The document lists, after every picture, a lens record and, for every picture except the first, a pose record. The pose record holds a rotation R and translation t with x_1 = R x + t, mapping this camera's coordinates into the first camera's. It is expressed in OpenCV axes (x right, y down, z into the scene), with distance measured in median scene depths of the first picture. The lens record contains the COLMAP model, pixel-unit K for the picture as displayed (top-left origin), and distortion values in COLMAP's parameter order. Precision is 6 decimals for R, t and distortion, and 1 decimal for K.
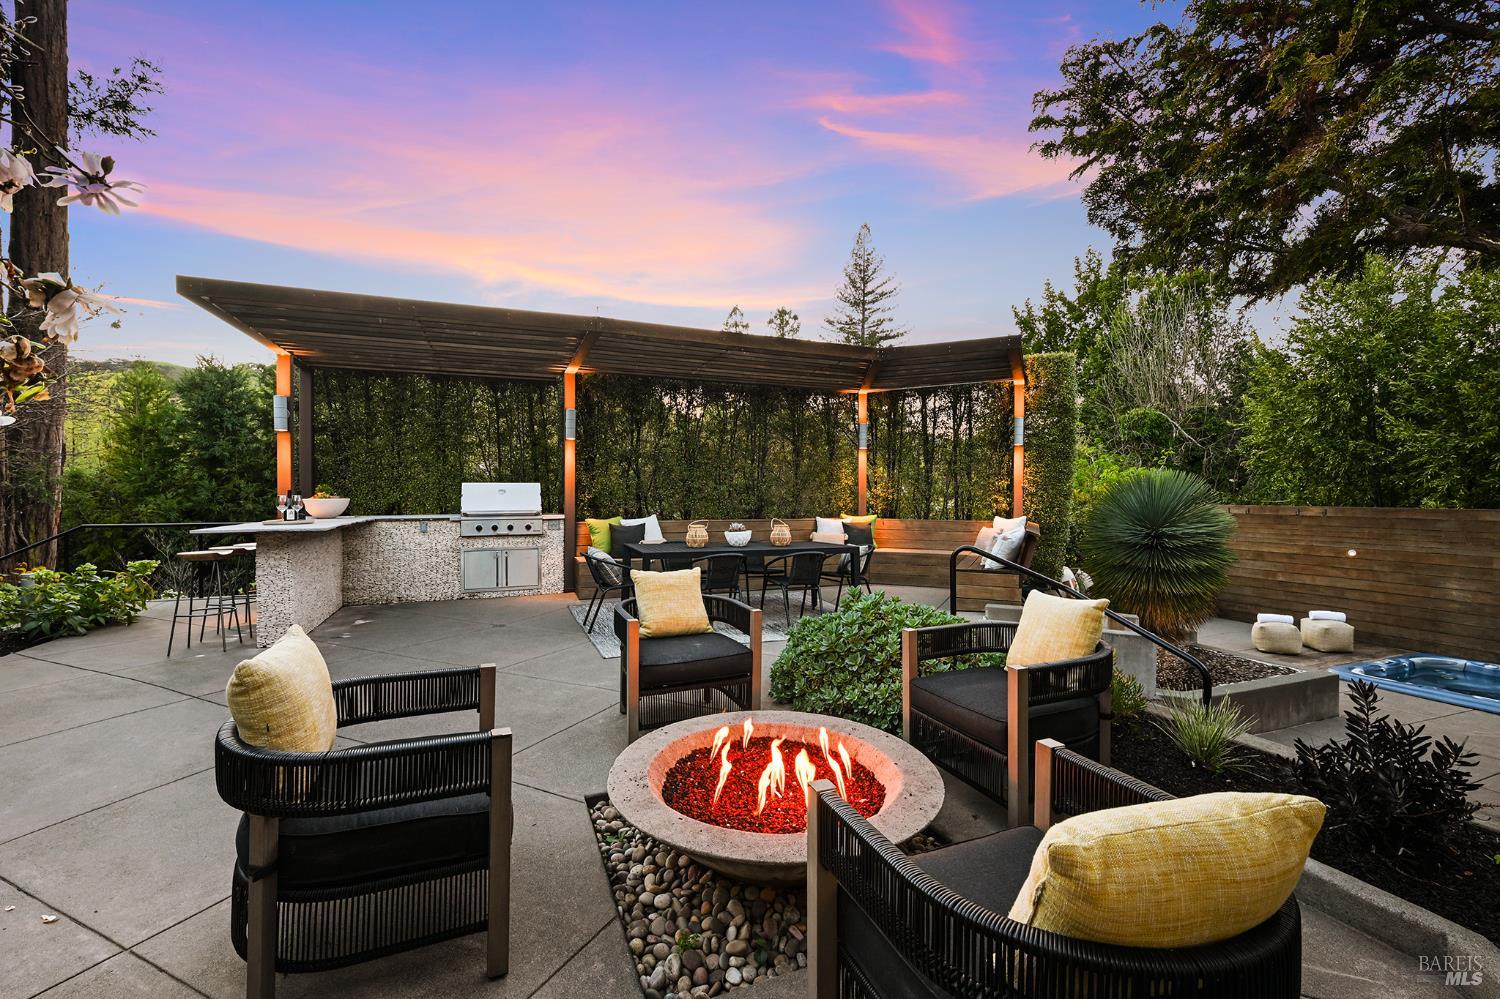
lens RADIAL K [[633.6, 0, 751.4], [0, 633.6, 505.6], [0, 0, 1]] dist [0.000146, 0.000062]
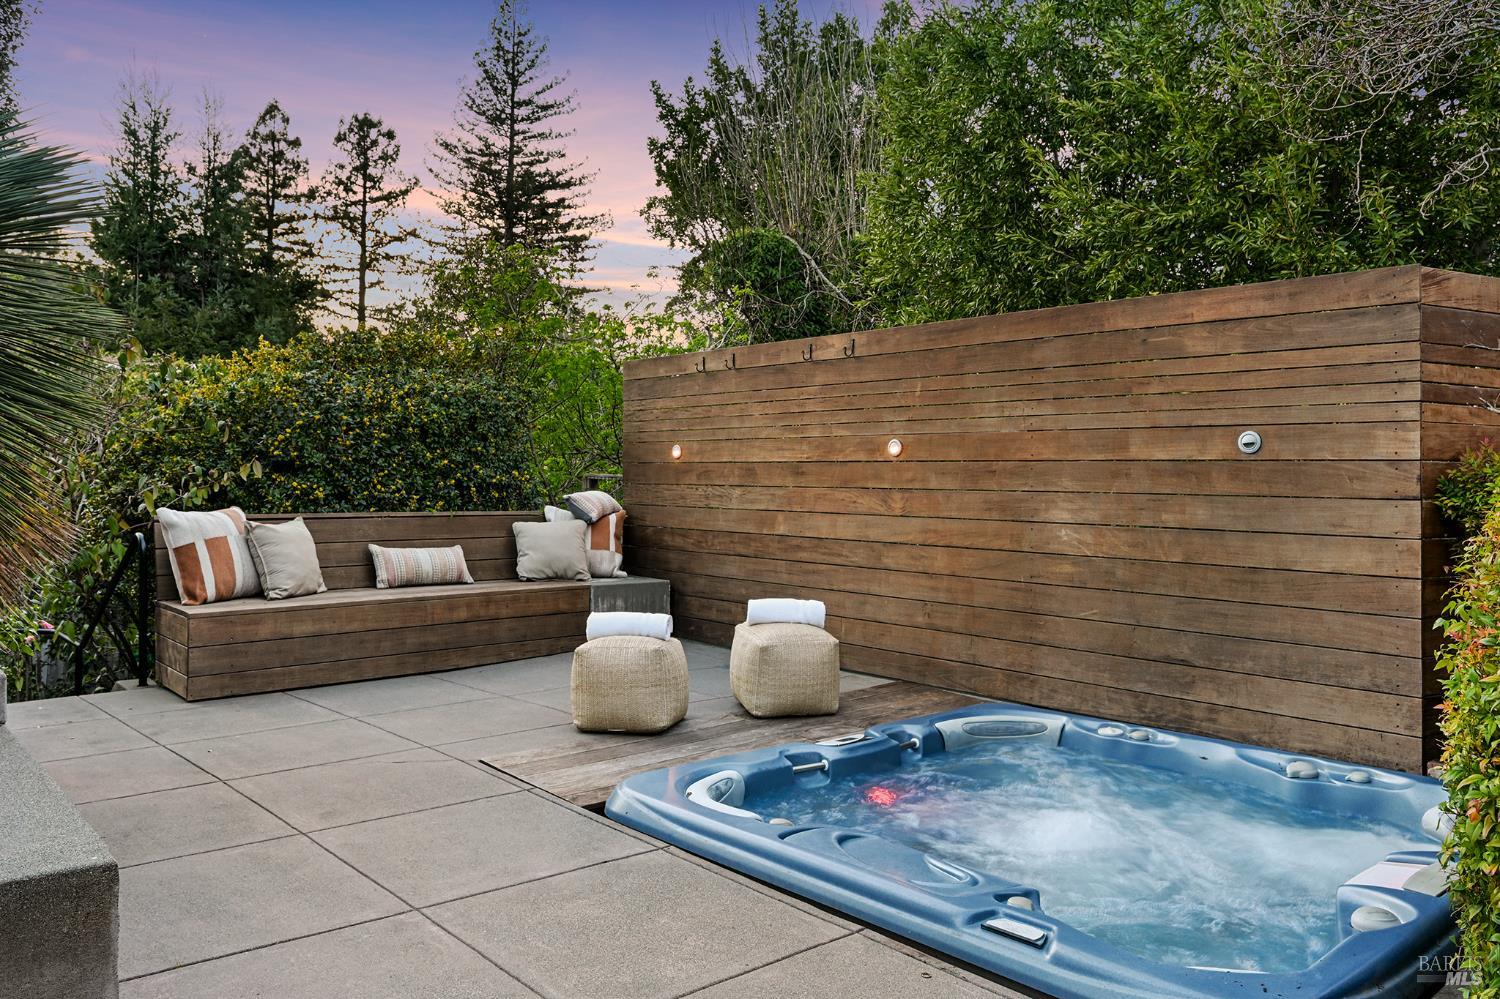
lens RADIAL K [[1094.2, 0, 749.5], [0, 1094.2, 491.0], [0, 0, 1]] dist [-0.008700, -0.001334]
pose [[0.939981, 0.001233, 0.341225, 0.178454], [-0.000614, 0.999998, -0.001921, 0.028327], [-0.341227, 0.001596, 0.939980, 0.115280]]
